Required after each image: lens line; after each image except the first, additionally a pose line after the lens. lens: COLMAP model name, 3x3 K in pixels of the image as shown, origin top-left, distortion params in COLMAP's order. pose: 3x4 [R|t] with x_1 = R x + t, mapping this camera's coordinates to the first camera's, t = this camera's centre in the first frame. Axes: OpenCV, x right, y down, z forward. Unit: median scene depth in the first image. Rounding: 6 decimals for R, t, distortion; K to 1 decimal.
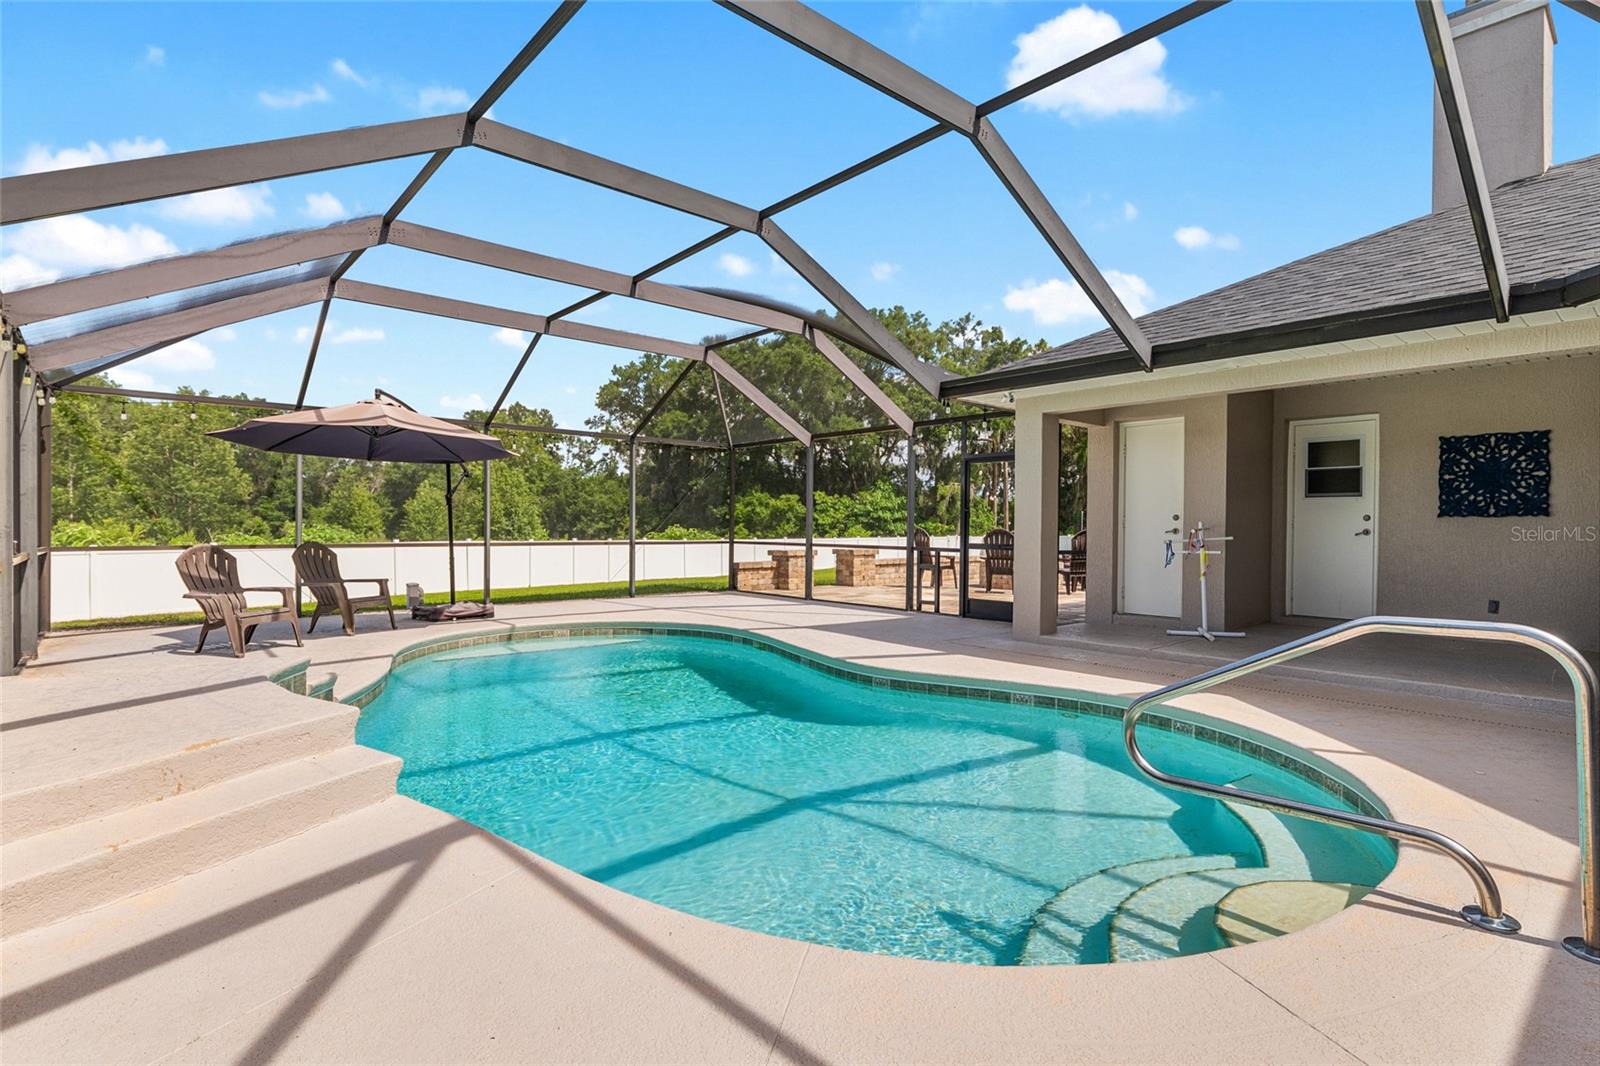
lens RADIAL K [[780.0, 0, 794.1], [0, 780.0, 535.8], [0, 0, 1]] dist [-0.000168, -0.000369]
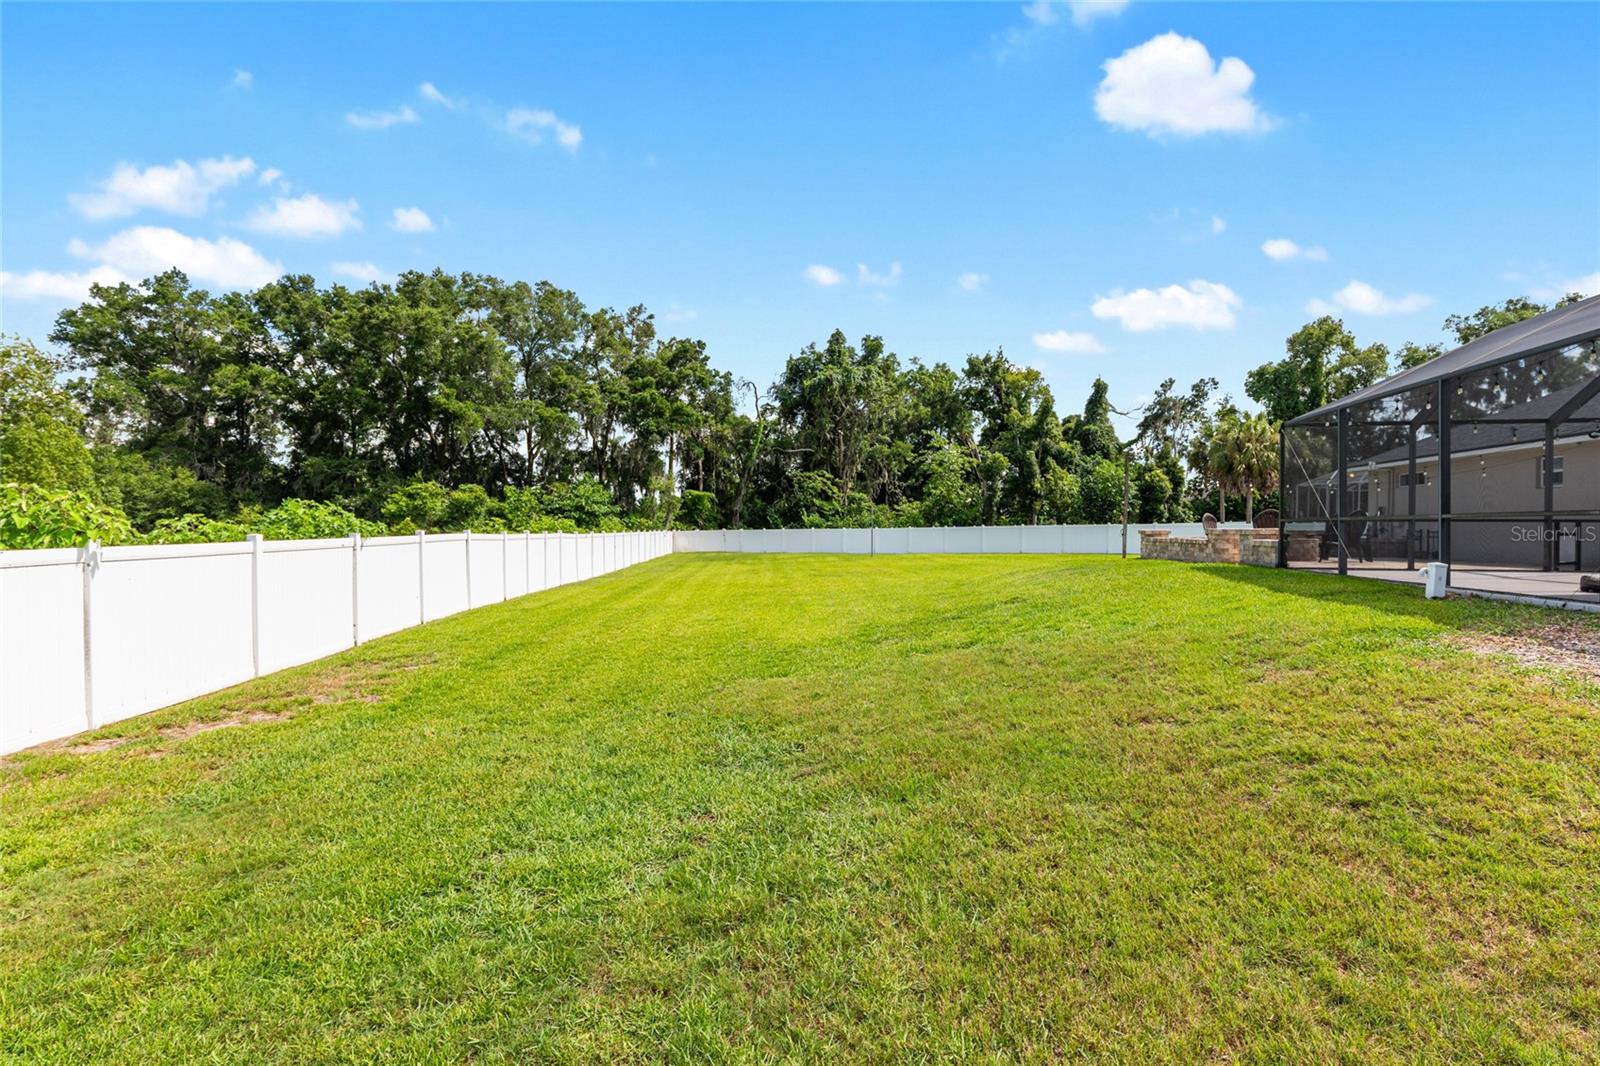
lens RADIAL K [[766.8, 0, 795.7], [0, 766.8, 541.0], [0, 0, 1]] dist [0.000544, -0.000175]
pose [[0.763810, -0.016316, 0.645235, -1.015400], [0.011374, 0.999865, 0.011819, 0.011820], [-0.645341, -0.001689, 0.763892, 0.543025]]
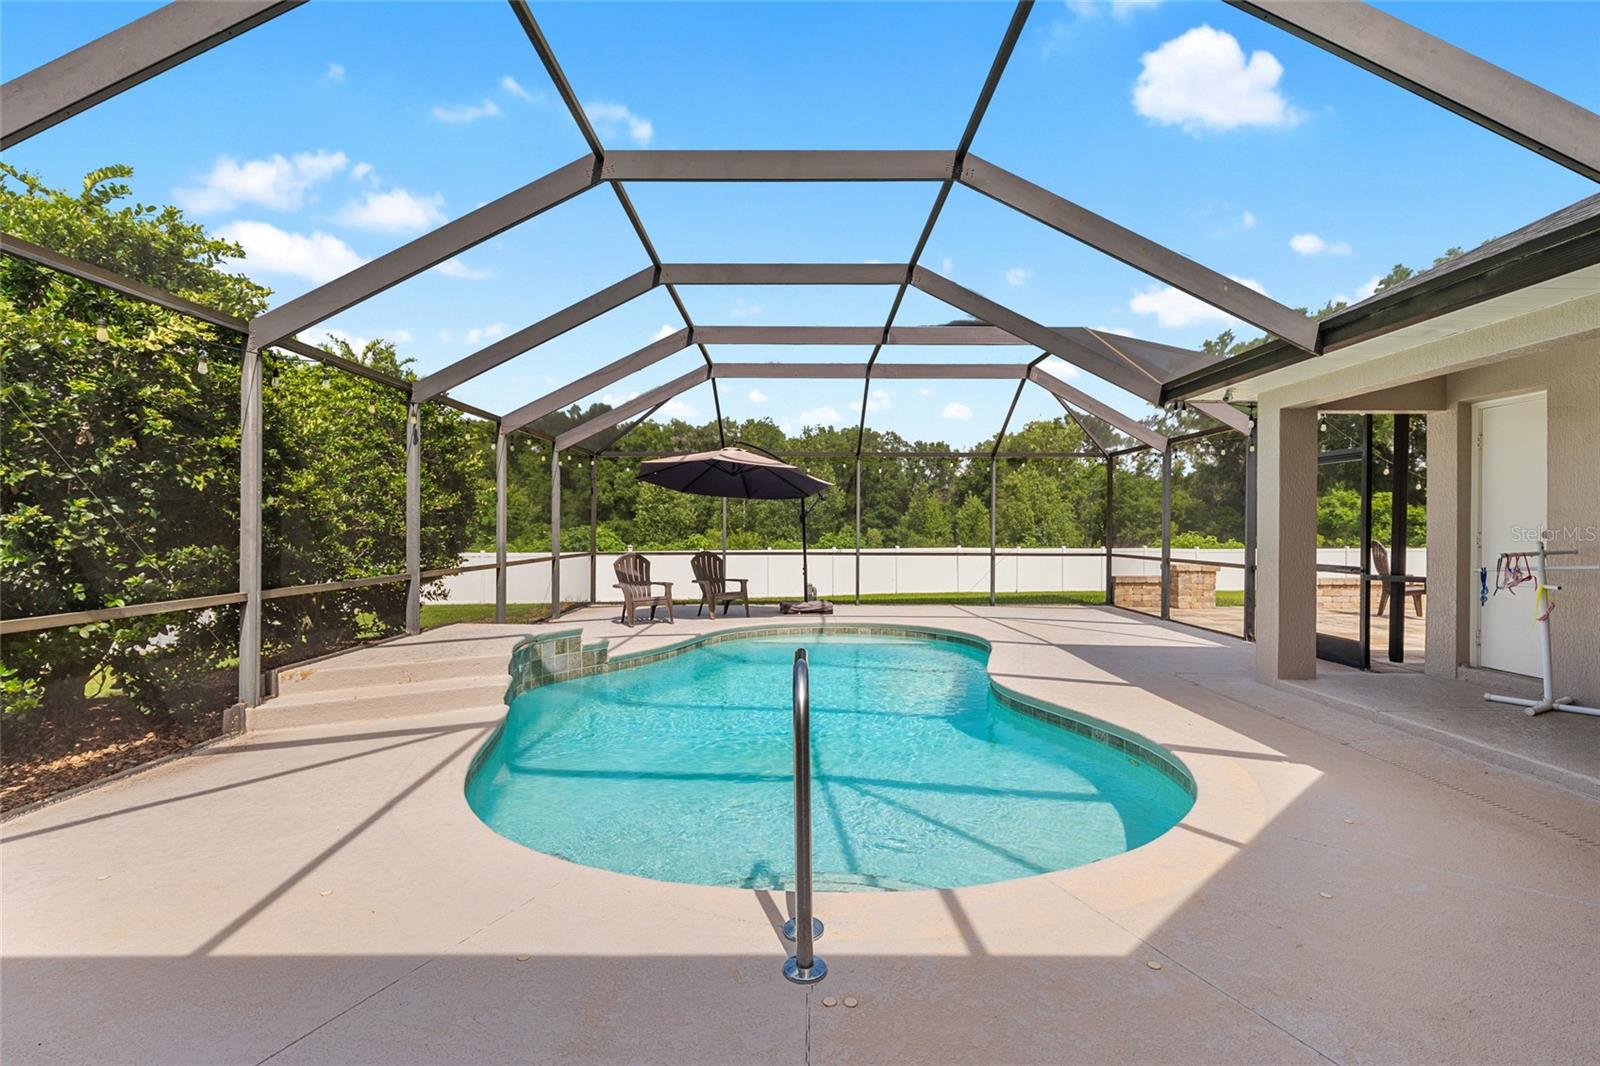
lens RADIAL K [[780.2, 0, 800.0], [0, 780.2, 533.0], [0, 0, 1]] dist [0.001779, 0.000987]
pose [[0.758116, -0.001127, -0.652119, 0.216782], [-0.005002, 0.999959, -0.007543, -0.007937], [0.652101, 0.008980, 0.758079, 0.020514]]
